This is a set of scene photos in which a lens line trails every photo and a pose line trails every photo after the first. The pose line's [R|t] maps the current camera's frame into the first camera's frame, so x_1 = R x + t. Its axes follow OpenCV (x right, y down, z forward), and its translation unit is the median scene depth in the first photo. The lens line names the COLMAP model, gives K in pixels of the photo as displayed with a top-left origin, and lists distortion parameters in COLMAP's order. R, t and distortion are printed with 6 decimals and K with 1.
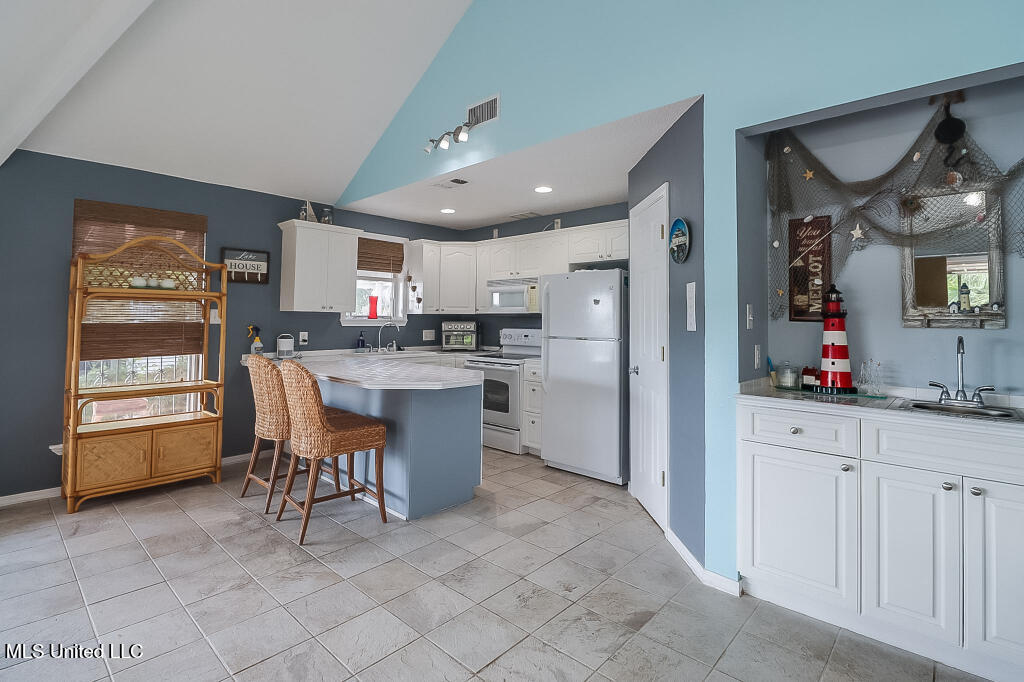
lens RADIAL K [[489.2, 0, 512.0], [0, 489.2, 303.4], [0, 0, 1]] dist [-0.001177, -0.000794]
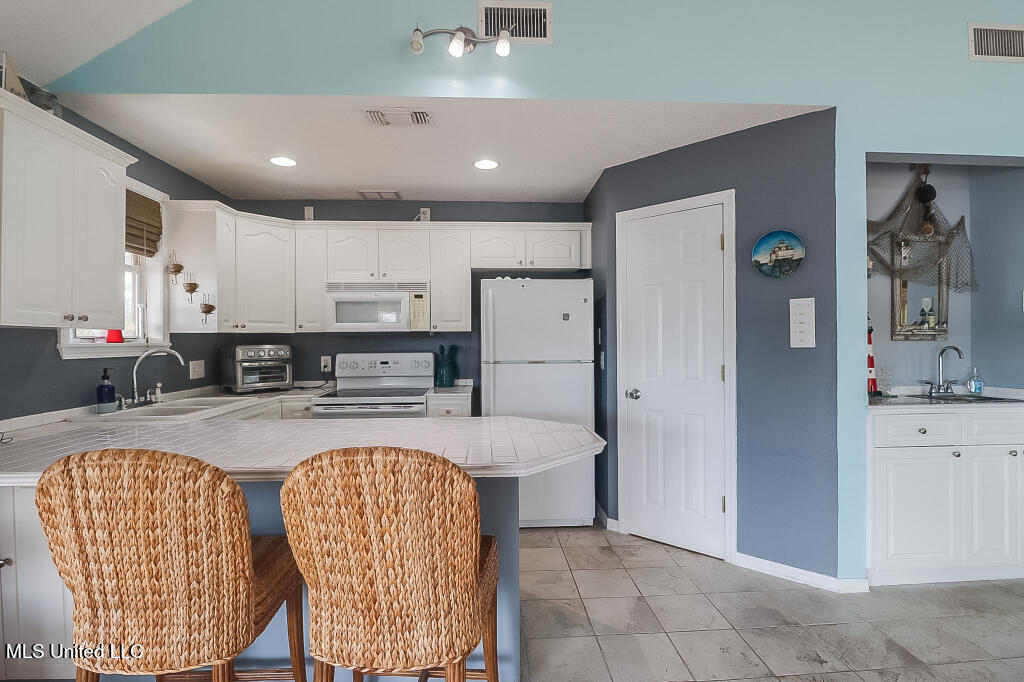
lens RADIAL K [[496.2, 0, 510.2], [0, 496.2, 345.1], [0, 0, 1]] dist [-0.000072, -0.005262]
pose [[0.695307, -0.020535, 0.718420, -0.396712], [-0.011527, 0.999145, 0.039715, 0.009825], [-0.718621, -0.035895, 0.694475, 0.382833]]
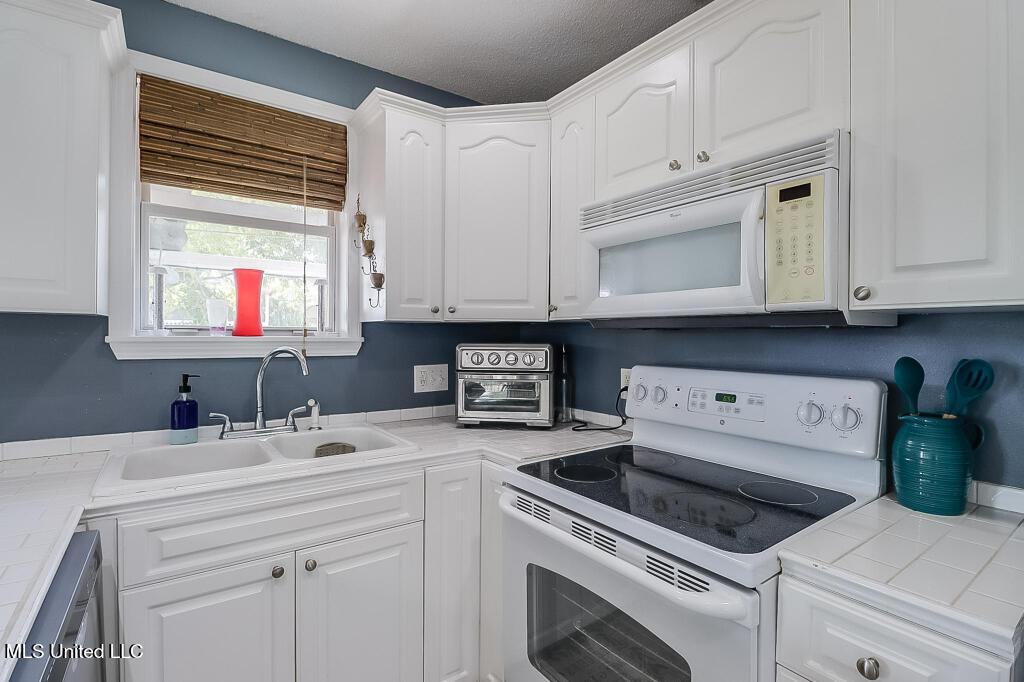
lens RADIAL K [[489.2, 0, 515.0], [0, 489.2, 339.4], [0, 0, 1]] dist [-0.001177, -0.000794]
pose [[0.980244, 0.000321, -0.197792, -0.035417], [0.007648, 0.999189, 0.039524, 0.023653], [0.197644, -0.040256, 0.979447, 0.759263]]
